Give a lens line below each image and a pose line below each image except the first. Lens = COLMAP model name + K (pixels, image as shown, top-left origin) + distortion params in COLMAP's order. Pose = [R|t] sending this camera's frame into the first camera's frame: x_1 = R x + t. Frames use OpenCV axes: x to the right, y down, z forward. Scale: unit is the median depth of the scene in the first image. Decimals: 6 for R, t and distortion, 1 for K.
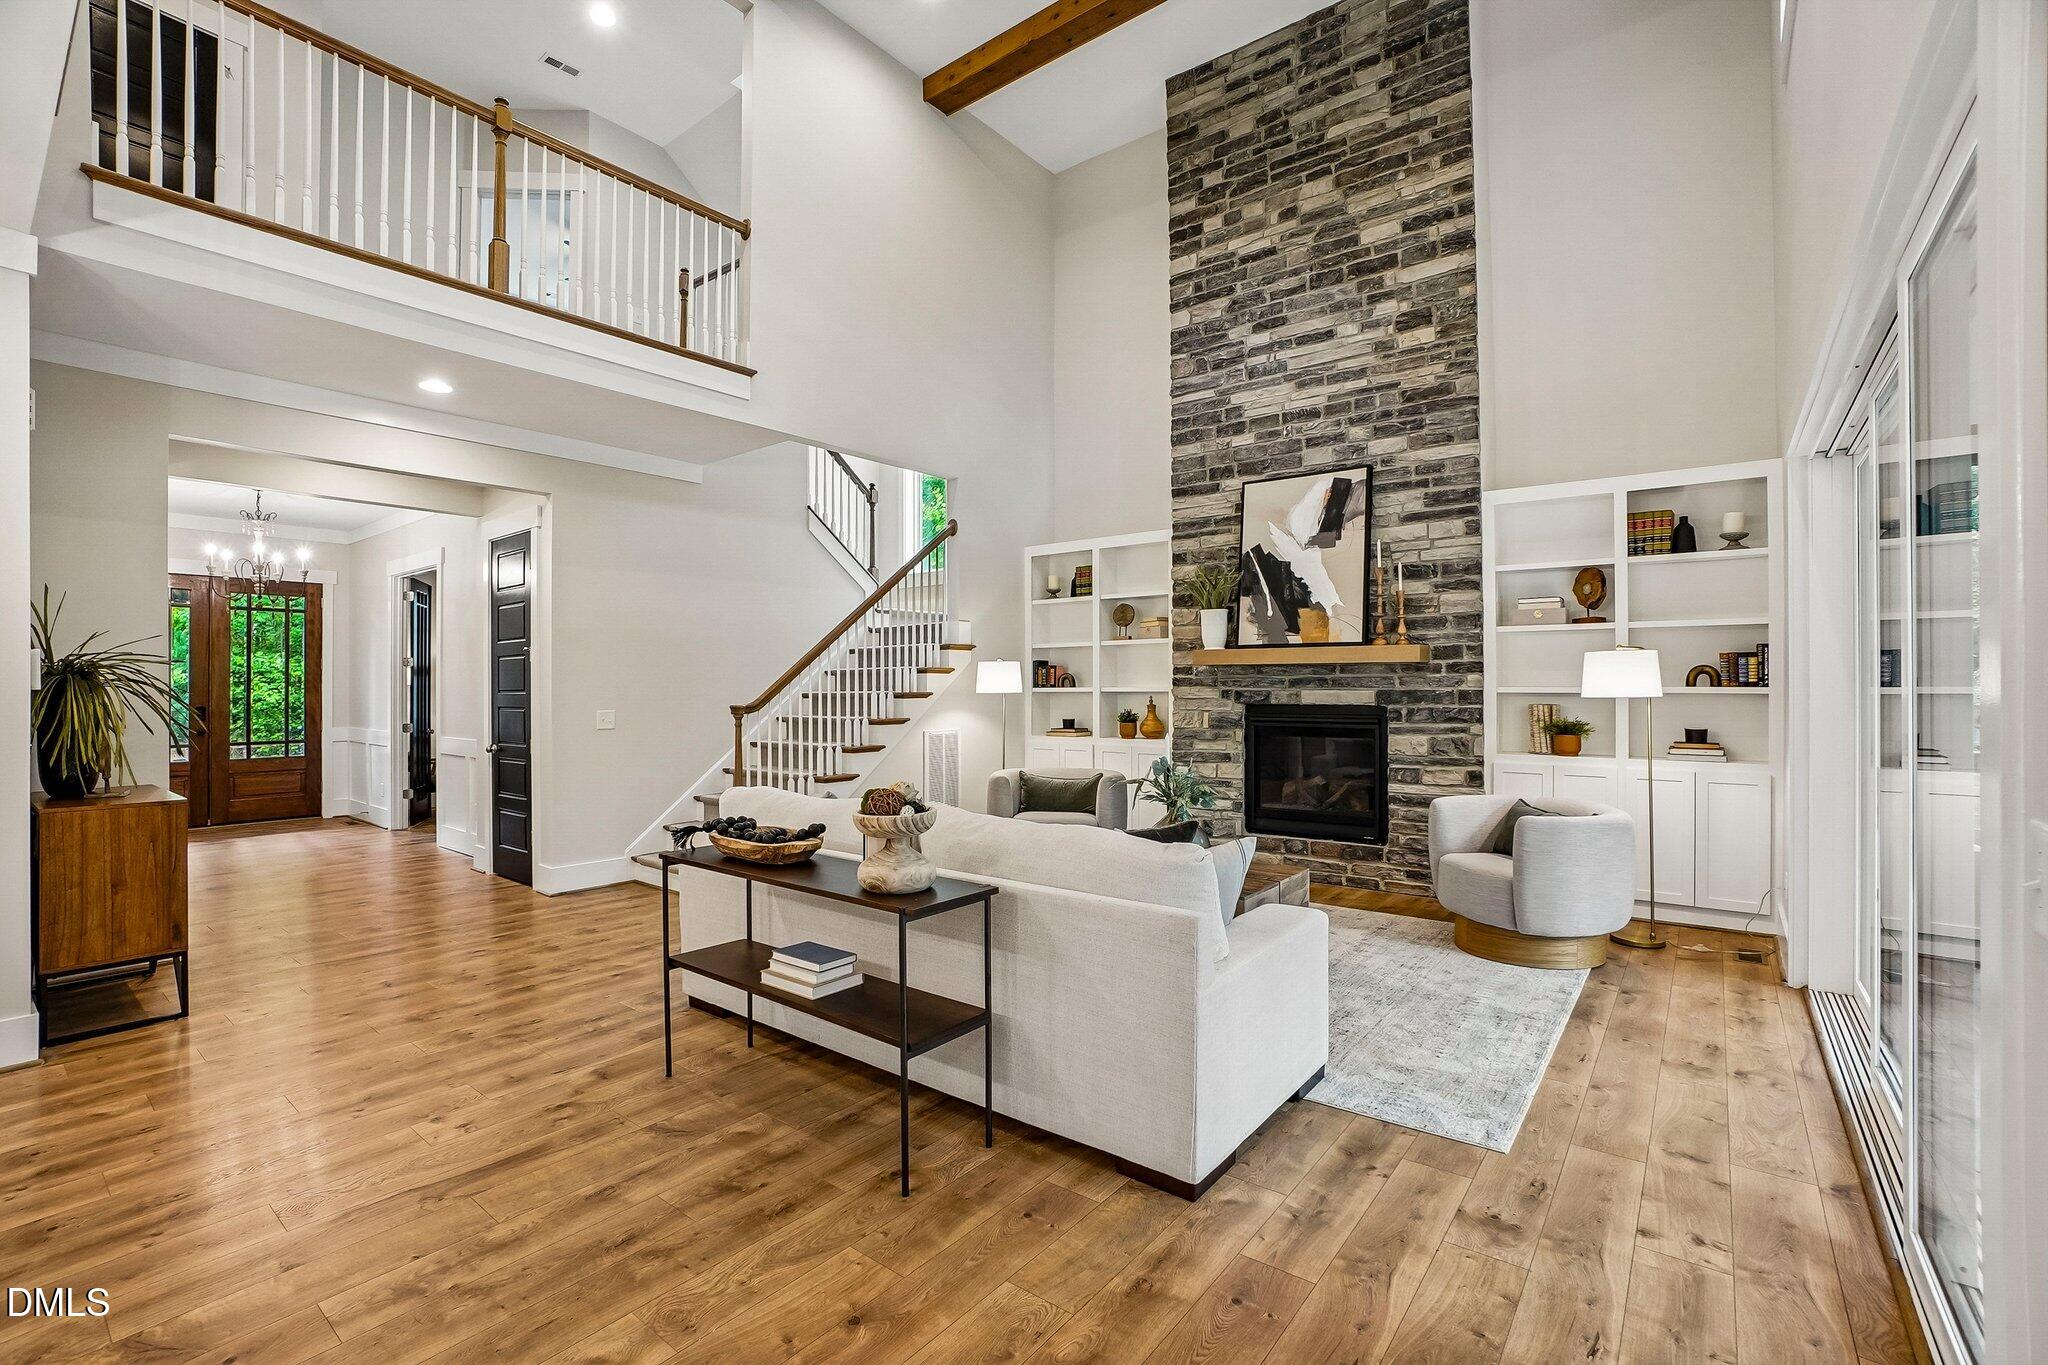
lens RADIAL K [[890.1, 0, 1006.3], [0, 890.1, 686.9], [0, 0, 1]] dist [-0.027584, -0.000545]
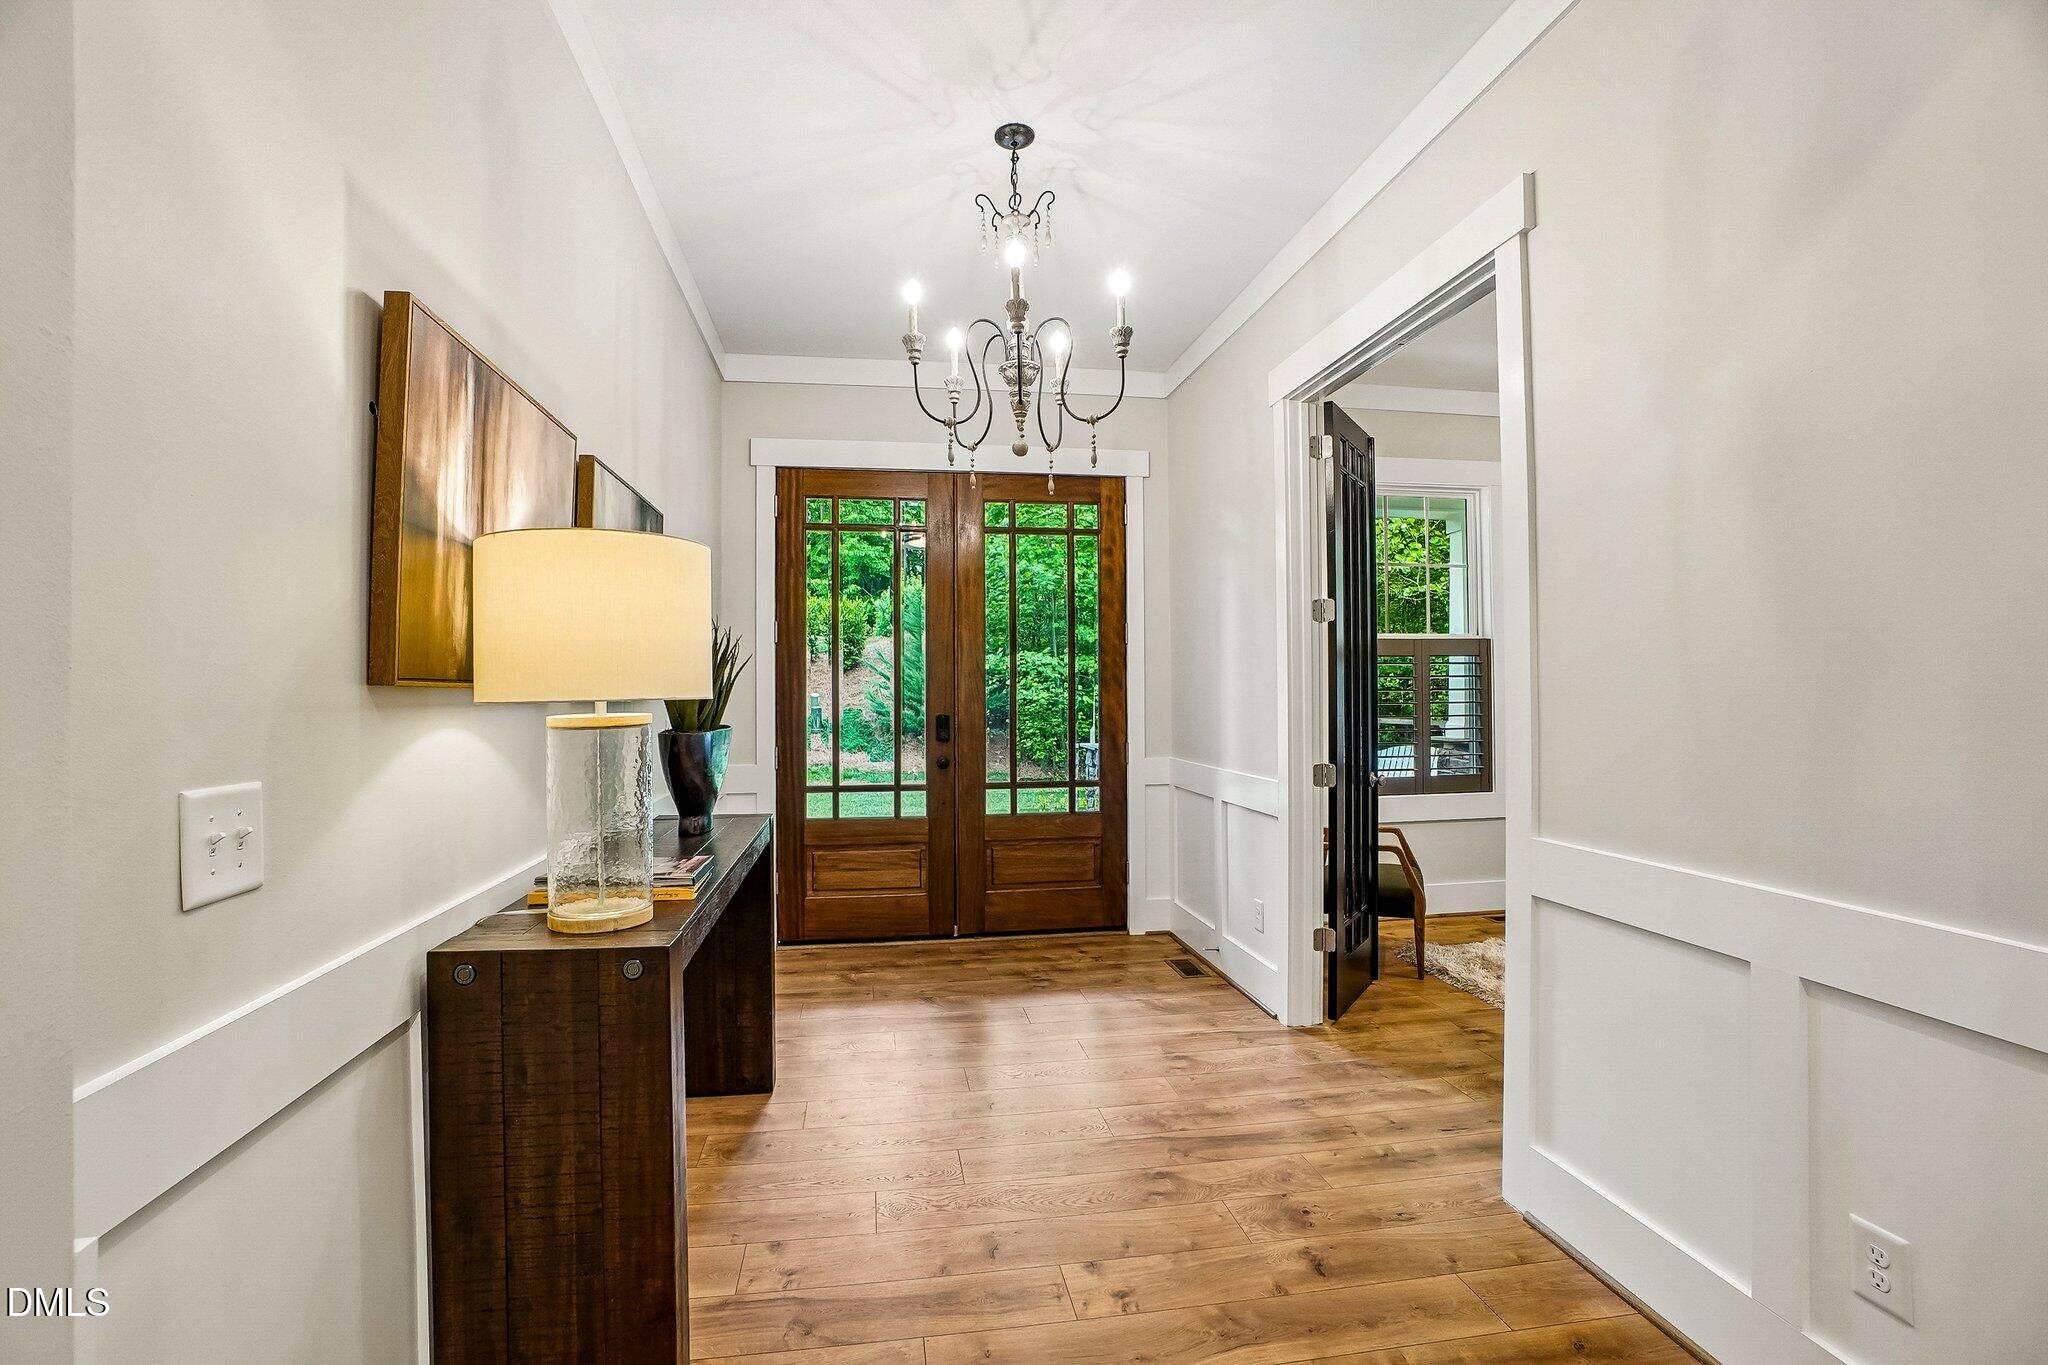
lens RADIAL K [[890.1, 0, 1013.7], [0, 890.1, 671.2], [0, 0, 1]] dist [-0.027584, -0.000545]
pose [[0.737678, -0.019450, -0.674873, -0.500537], [0.007271, 0.999756, -0.020866, 0.007396], [0.675114, 0.010485, 0.737639, 0.596643]]
